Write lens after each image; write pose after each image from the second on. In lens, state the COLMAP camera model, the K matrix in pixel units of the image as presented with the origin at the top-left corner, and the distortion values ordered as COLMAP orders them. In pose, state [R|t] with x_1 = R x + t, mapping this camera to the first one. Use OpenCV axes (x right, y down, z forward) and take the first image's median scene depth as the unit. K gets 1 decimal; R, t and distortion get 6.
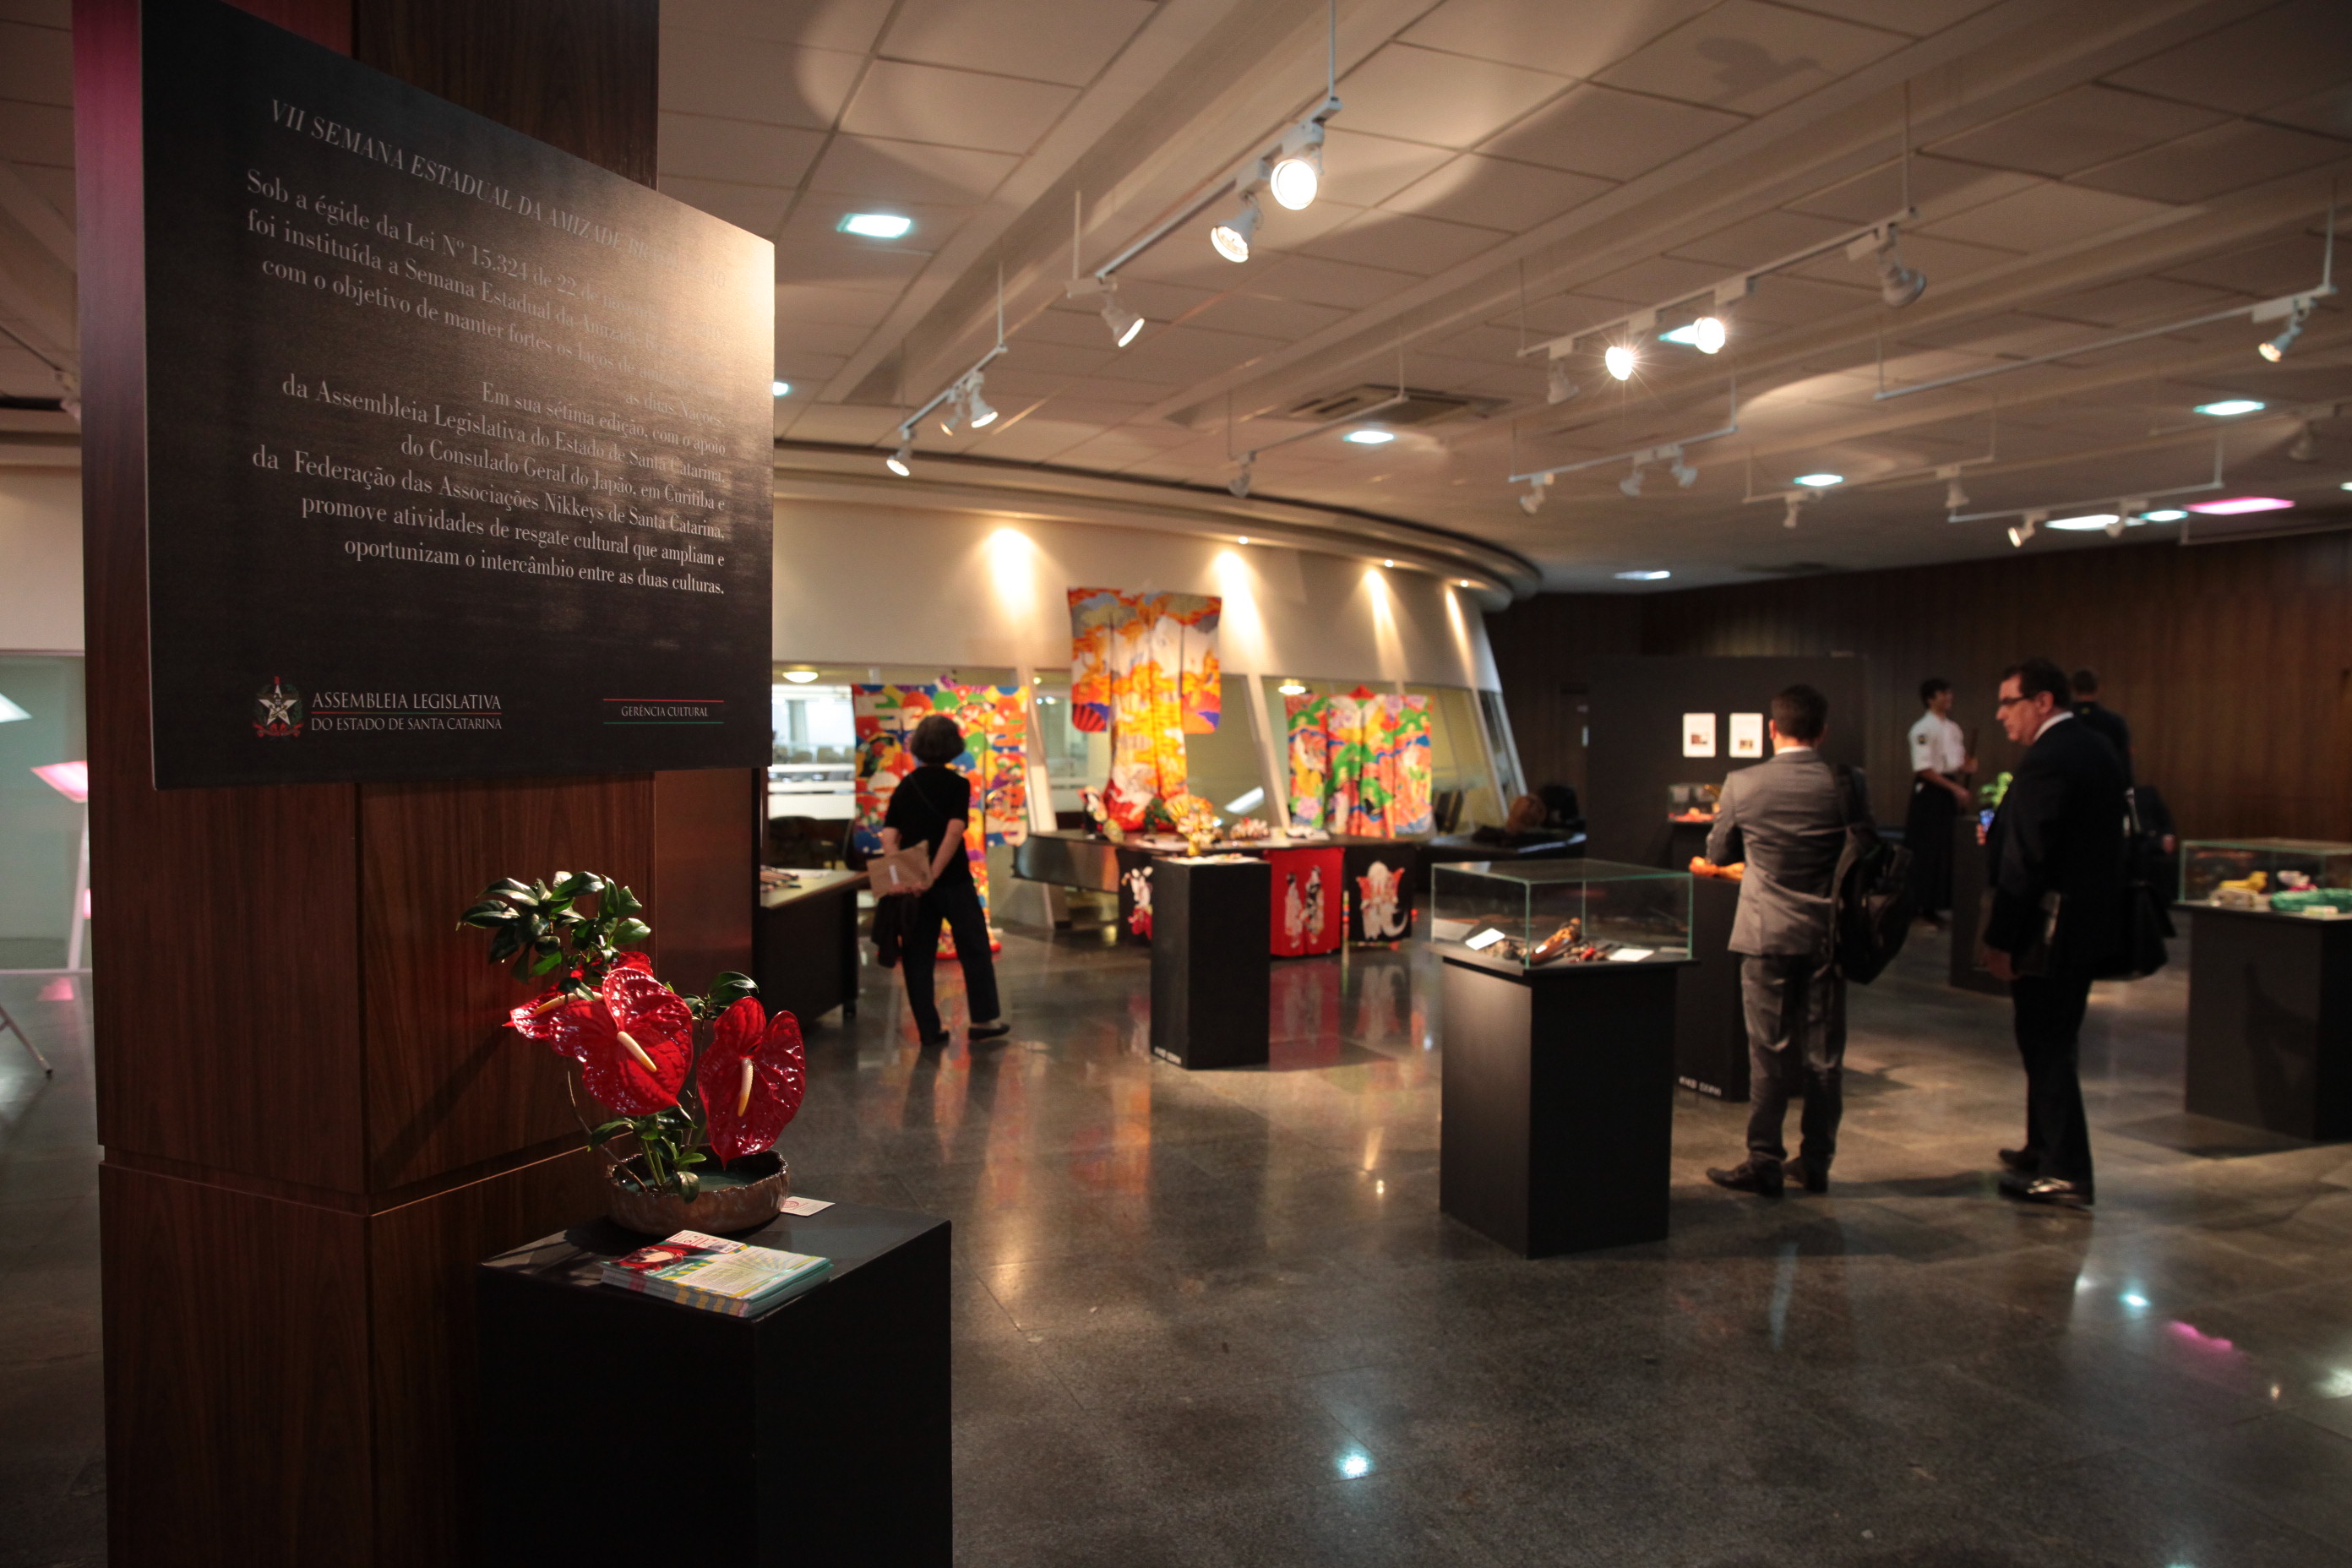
lens RADIAL K [[1608.2, 0, 1167.6], [0, 1608.2, 798.3], [0, 0, 1]] dist [-0.105894, 0.078896]
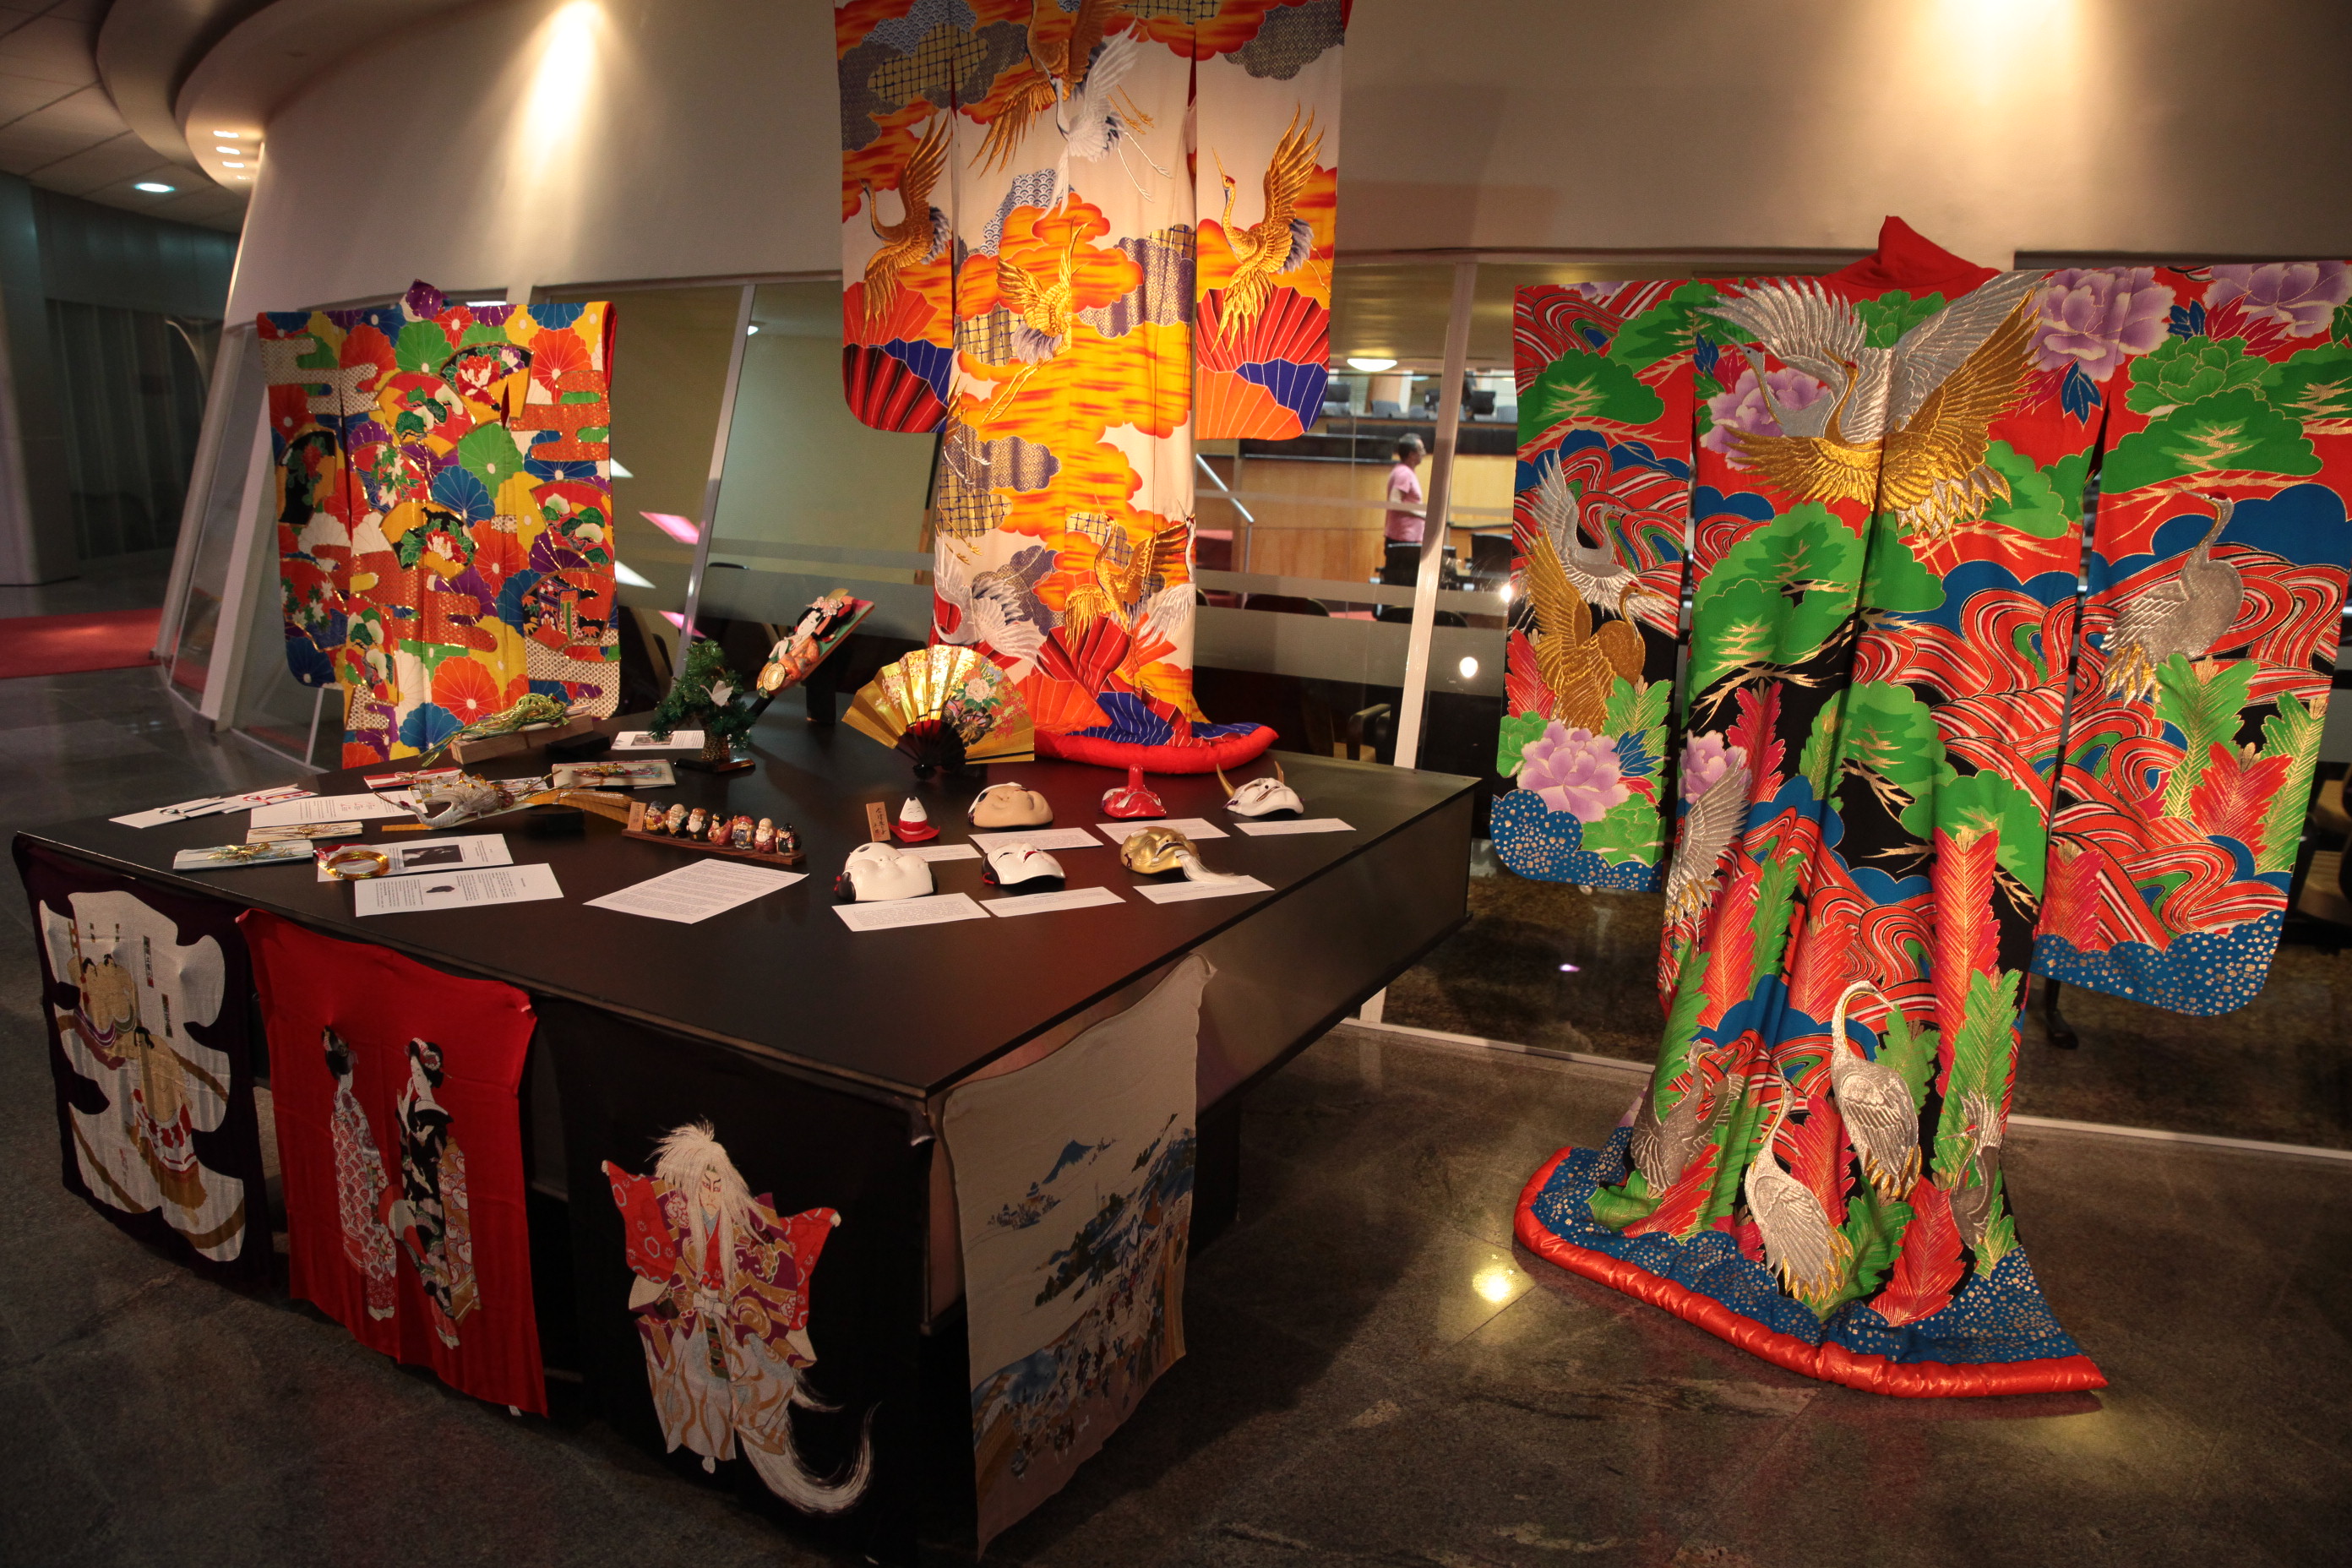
lens RADIAL K [[1608.2, 0, 1174.0], [0, 1608.2, 797.4], [0, 0, 1]] dist [-0.105894, 0.078896]
pose [[0.434411, 0.207738, -0.876431, 0.306417], [-0.062470, 0.977646, 0.200764, -0.038797], [0.898546, -0.032463, 0.437678, 0.952047]]
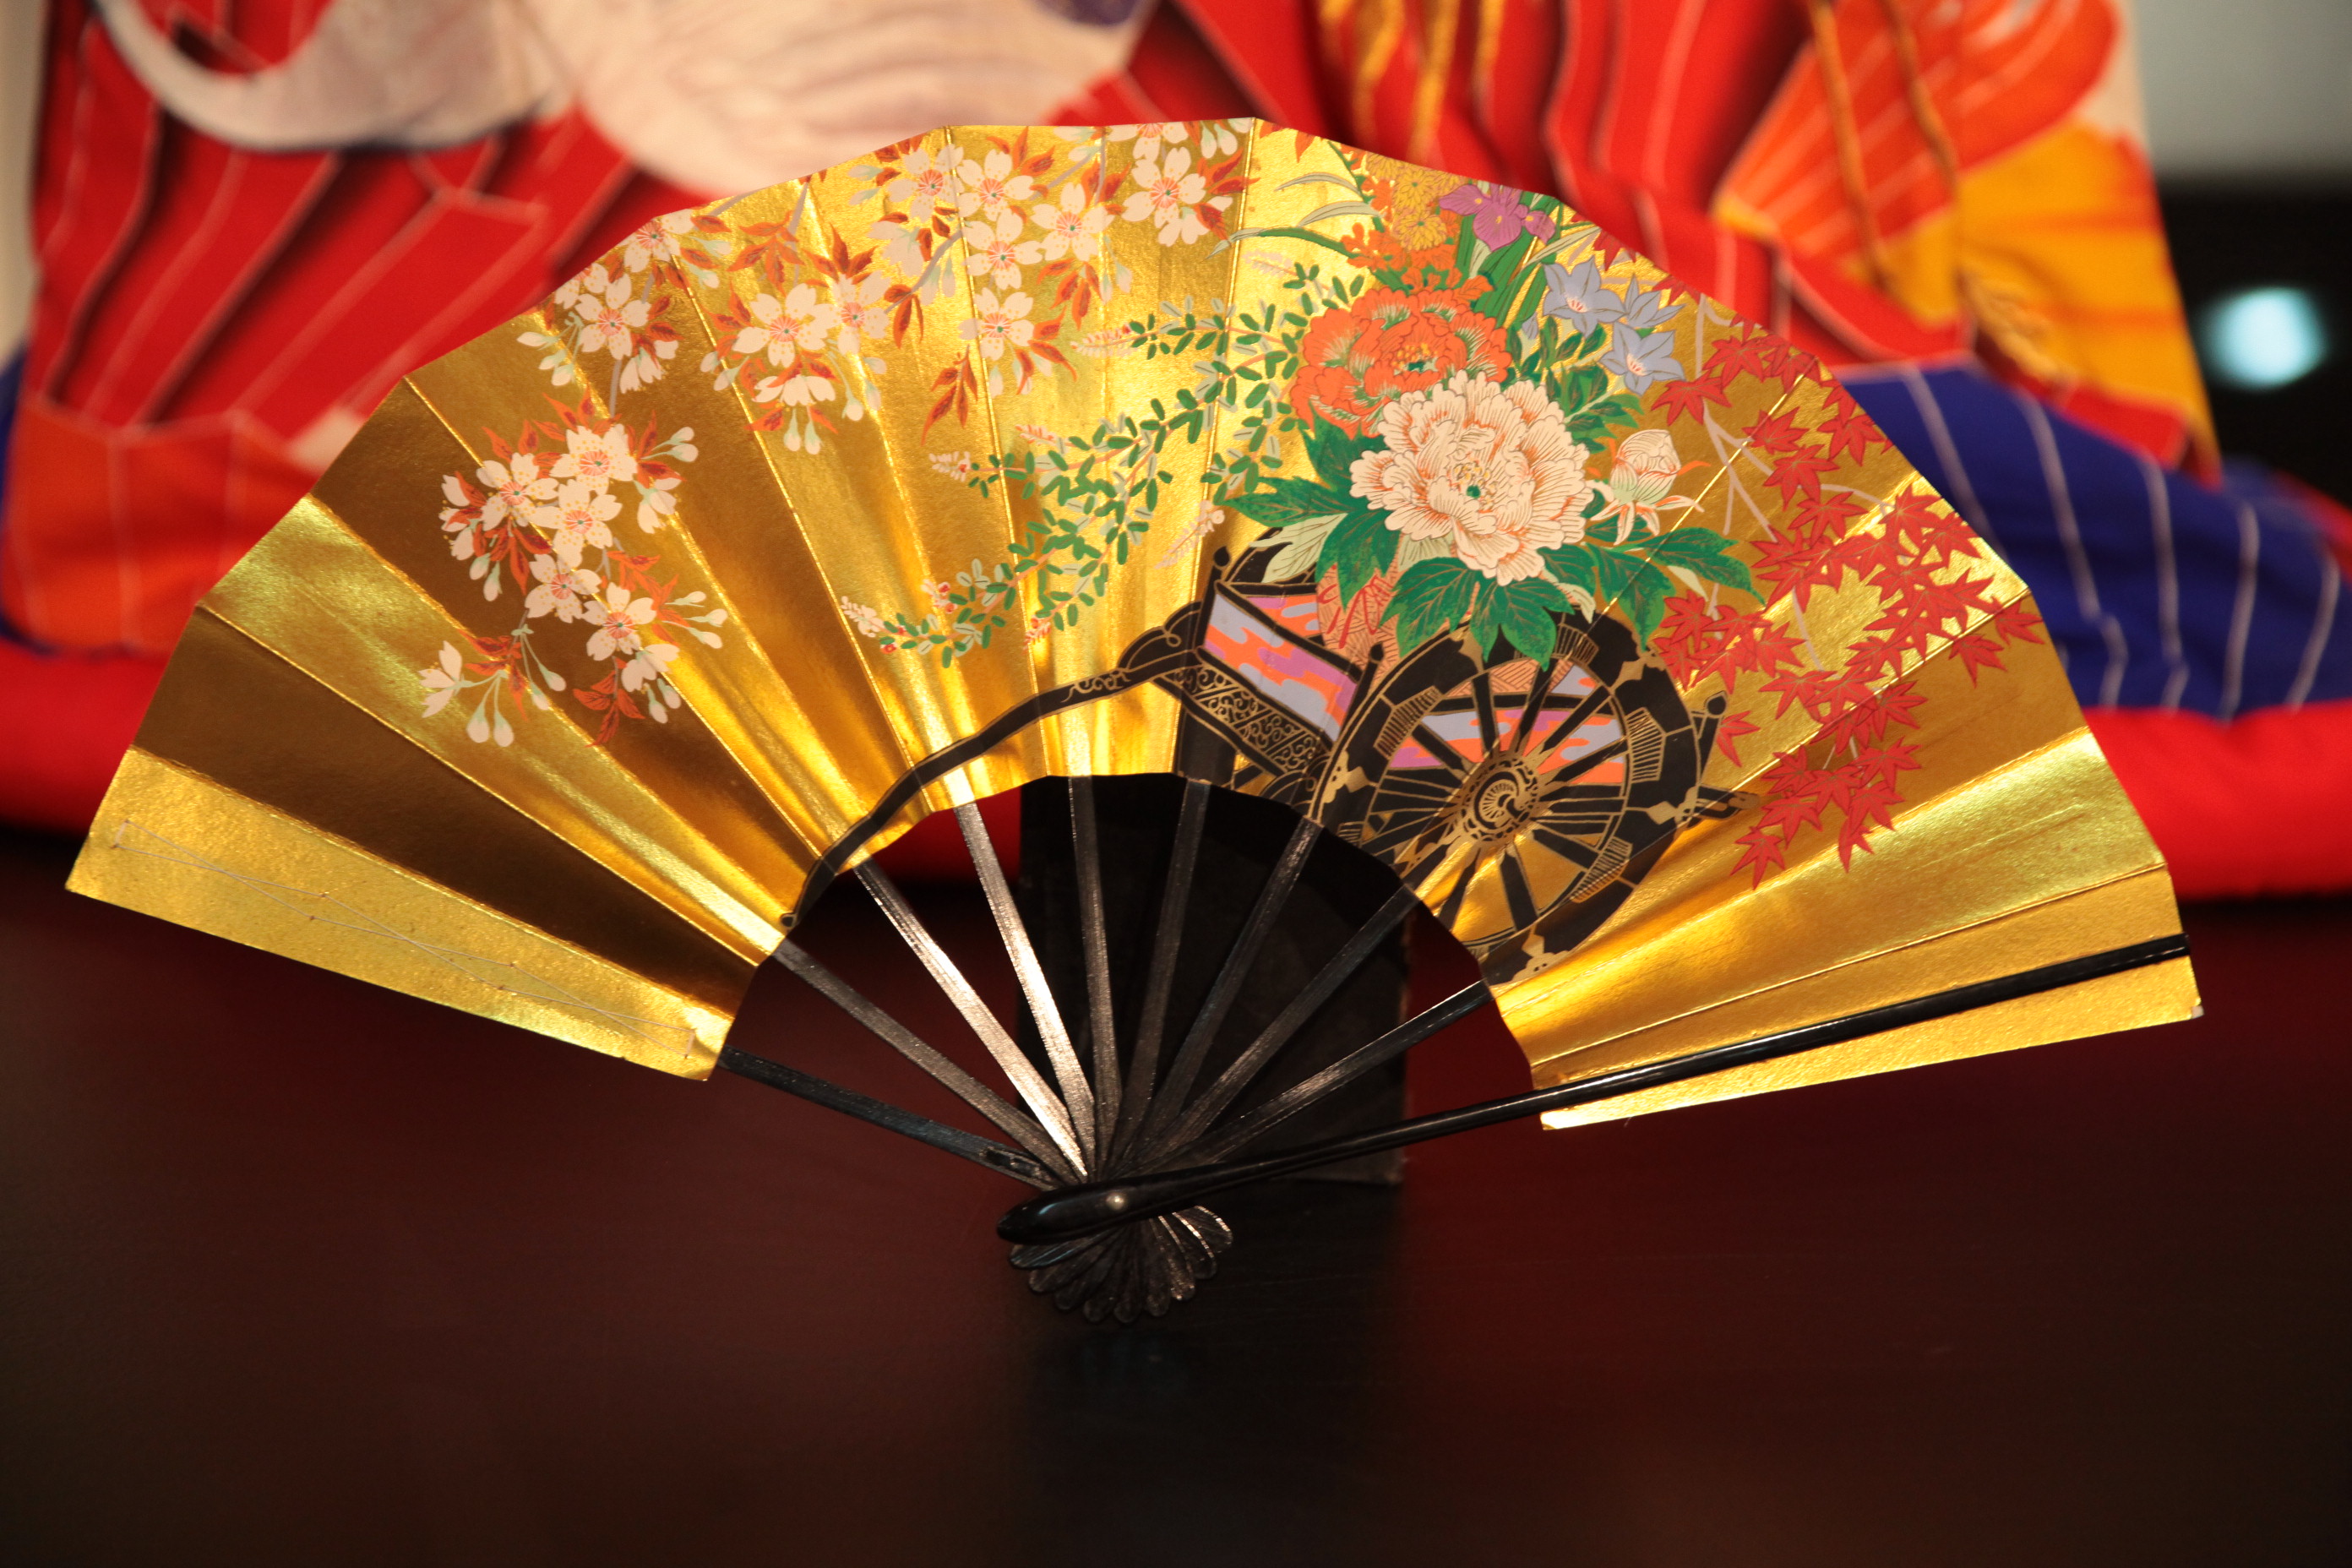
lens RADIAL K [[4288.6, 0, 1177.5], [0, 4288.6, 786.6], [0, 0, 1]] dist [0.174051, 0.000000]
pose [[0.813584, 0.157572, -0.559689, 0.067484], [-0.025001, 0.971169, 0.237076, -0.010938], [0.580909, -0.178888, 0.794067, 0.971790]]
